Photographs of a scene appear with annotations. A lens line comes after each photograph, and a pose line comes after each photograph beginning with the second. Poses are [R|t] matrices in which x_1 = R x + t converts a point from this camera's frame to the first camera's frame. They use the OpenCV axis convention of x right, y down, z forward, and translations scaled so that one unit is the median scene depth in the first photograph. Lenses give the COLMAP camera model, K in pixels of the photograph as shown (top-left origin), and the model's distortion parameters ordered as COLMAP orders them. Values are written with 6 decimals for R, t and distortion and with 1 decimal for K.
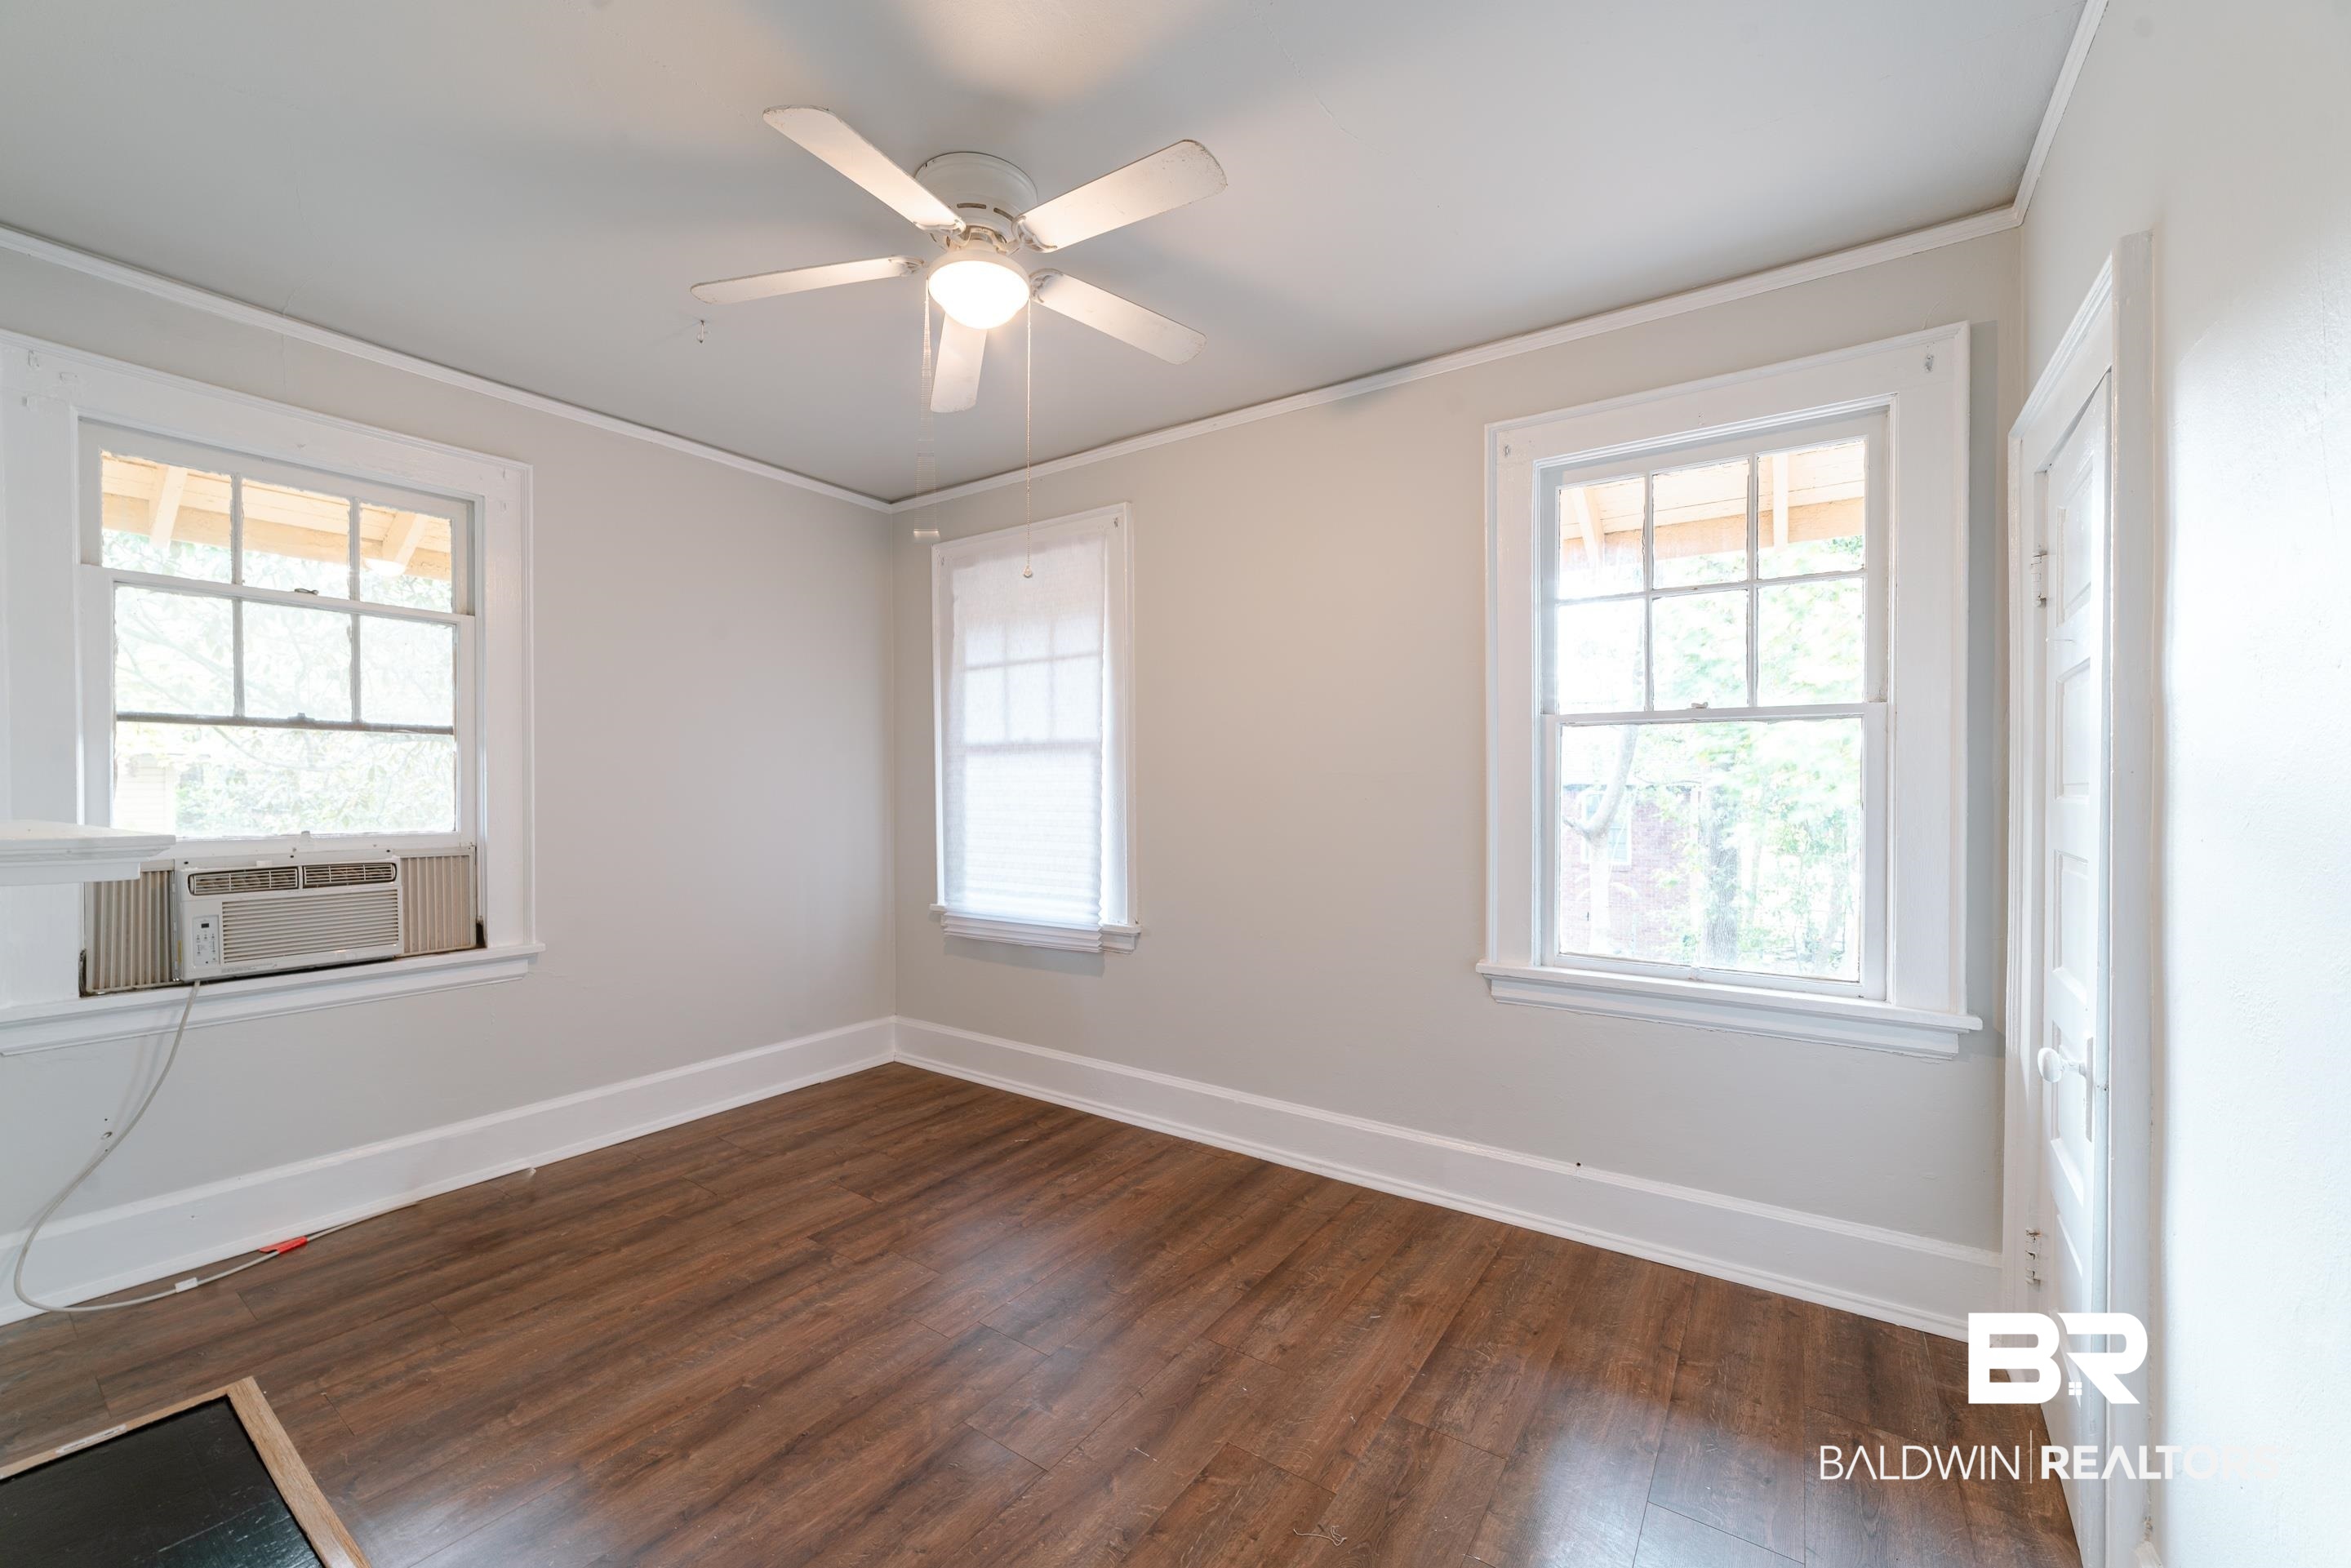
lens RADIAL K [[929.7, 0, 1179.9], [0, 929.7, 794.7], [0, 0, 1]] dist [-0.024158, 0.009327]
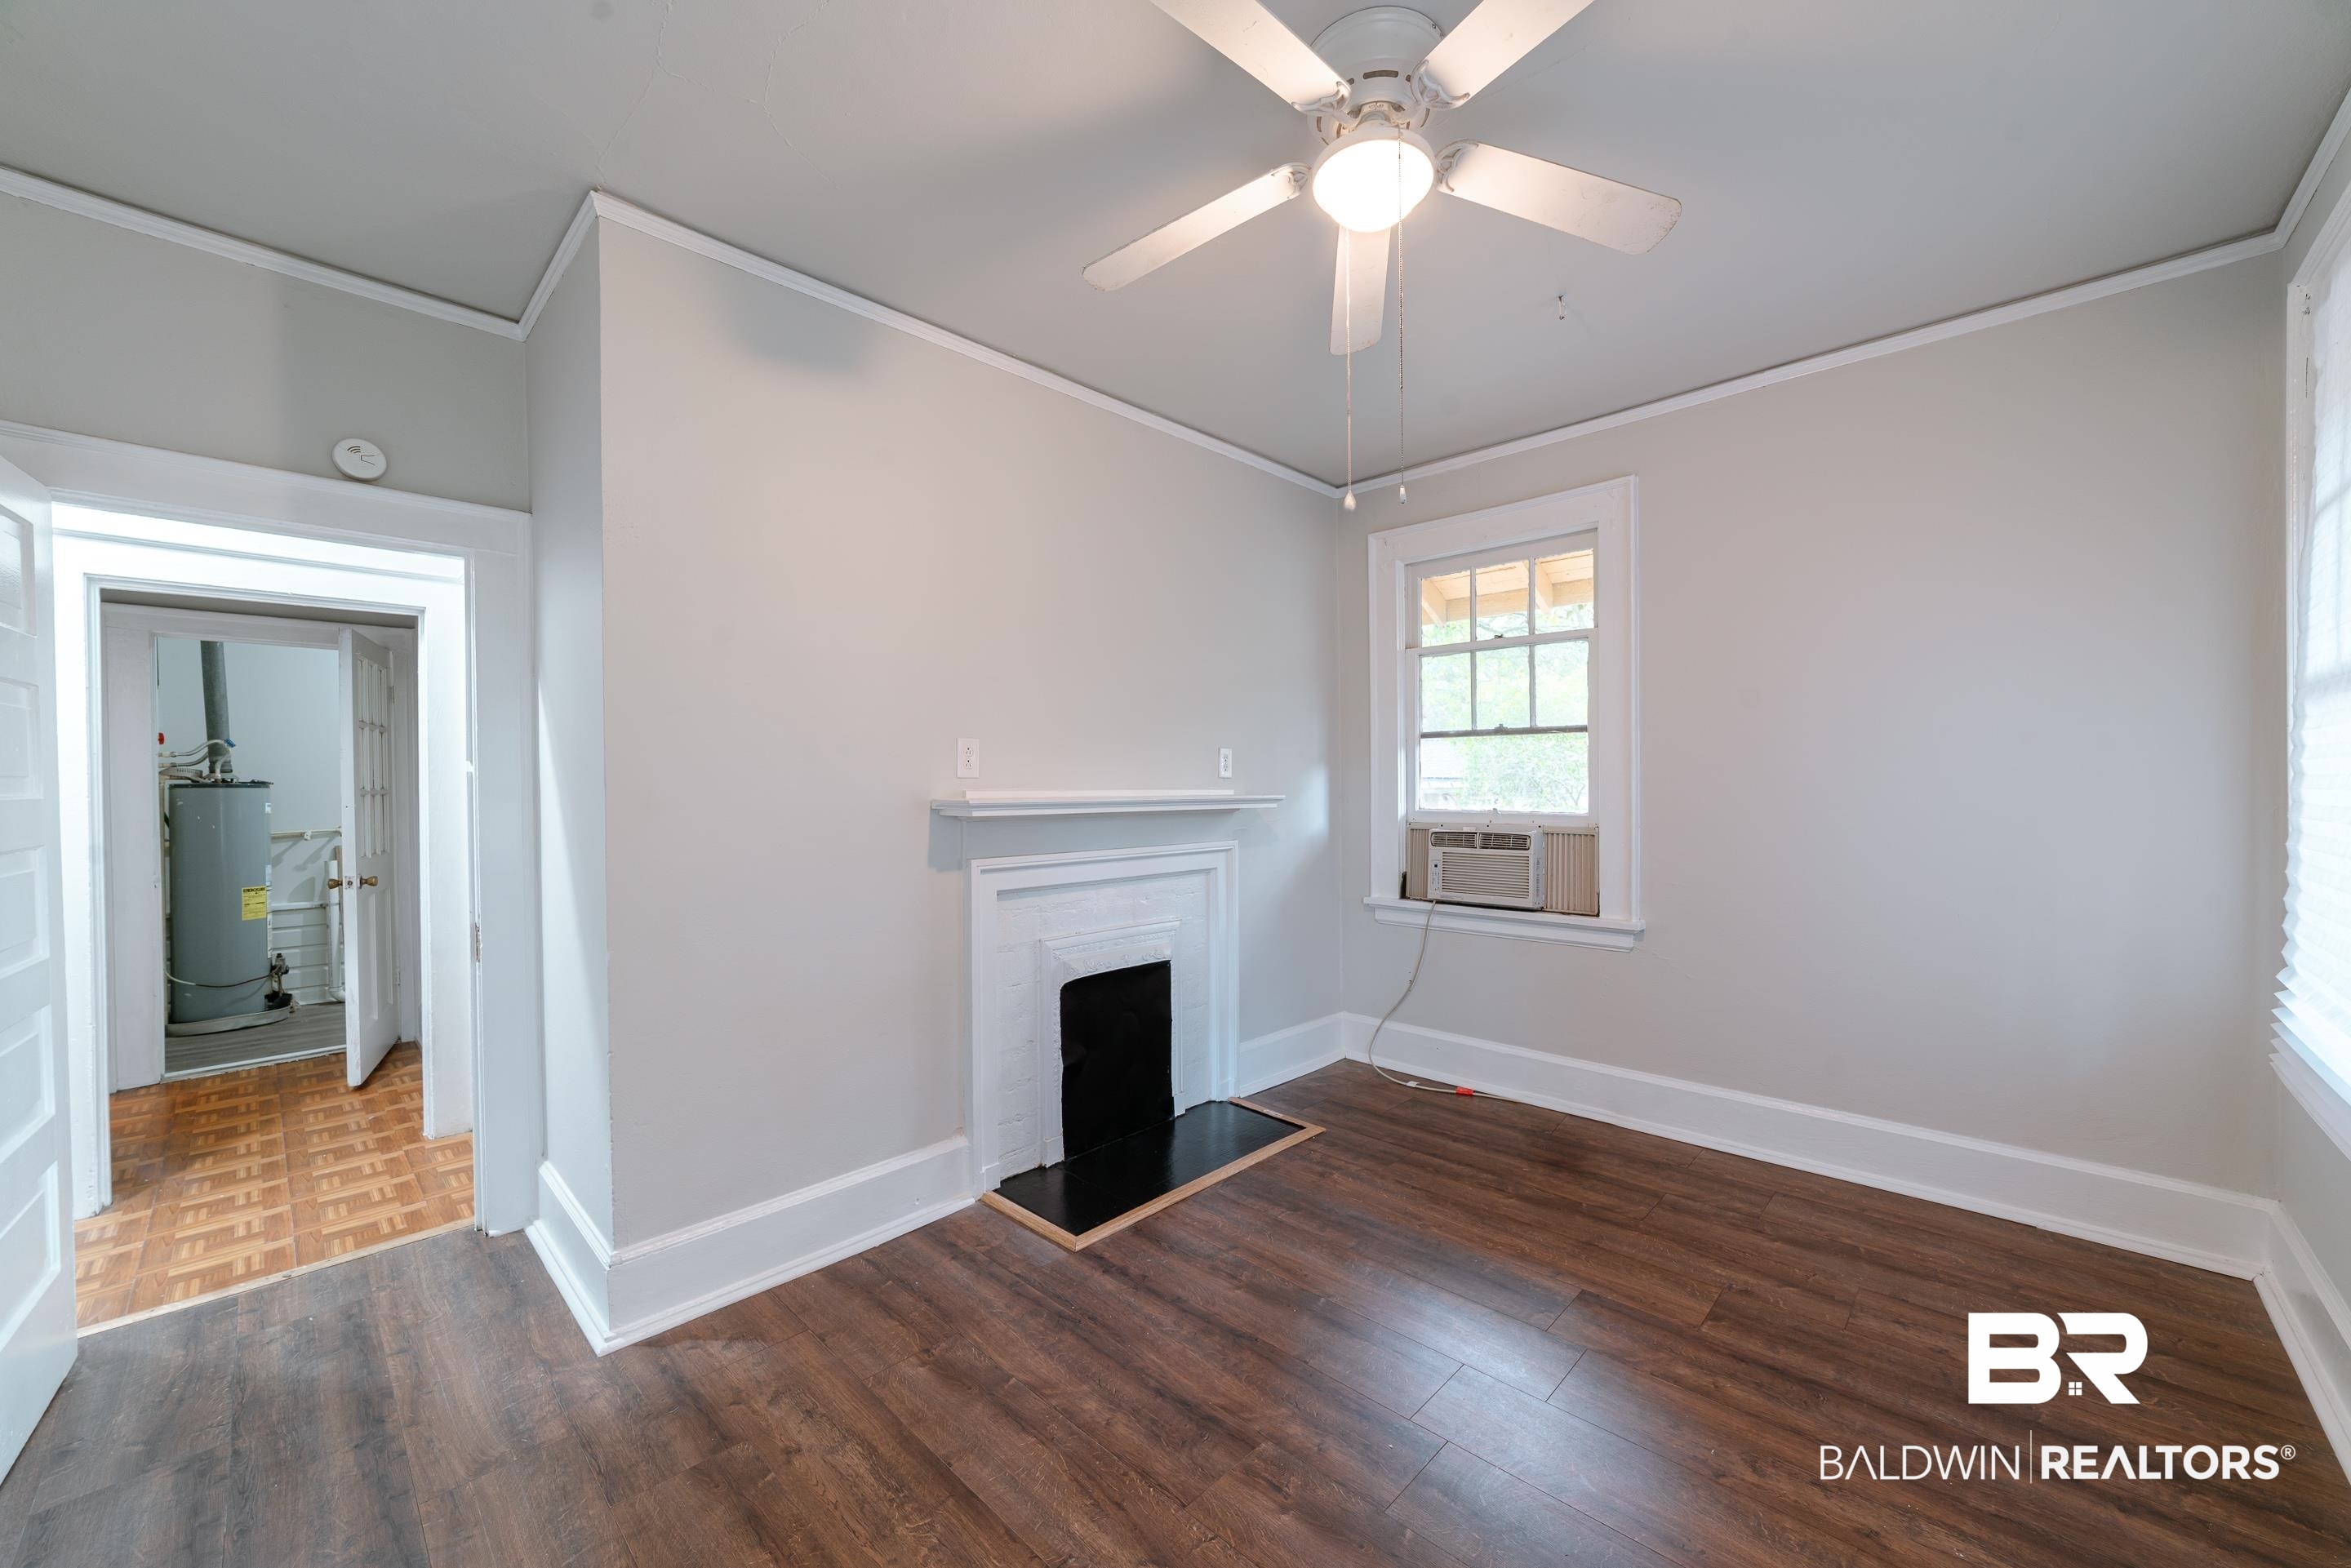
lens RADIAL K [[929.7, 0, 1179.9], [0, 929.7, 794.7], [0, 0, 1]] dist [-0.024158, 0.009327]
pose [[-0.189370, 0.020596, -0.981690, 0.526808], [0.003905, 0.999788, 0.020222, -0.011989], [0.981898, -0.000004, -0.189411, 0.796611]]
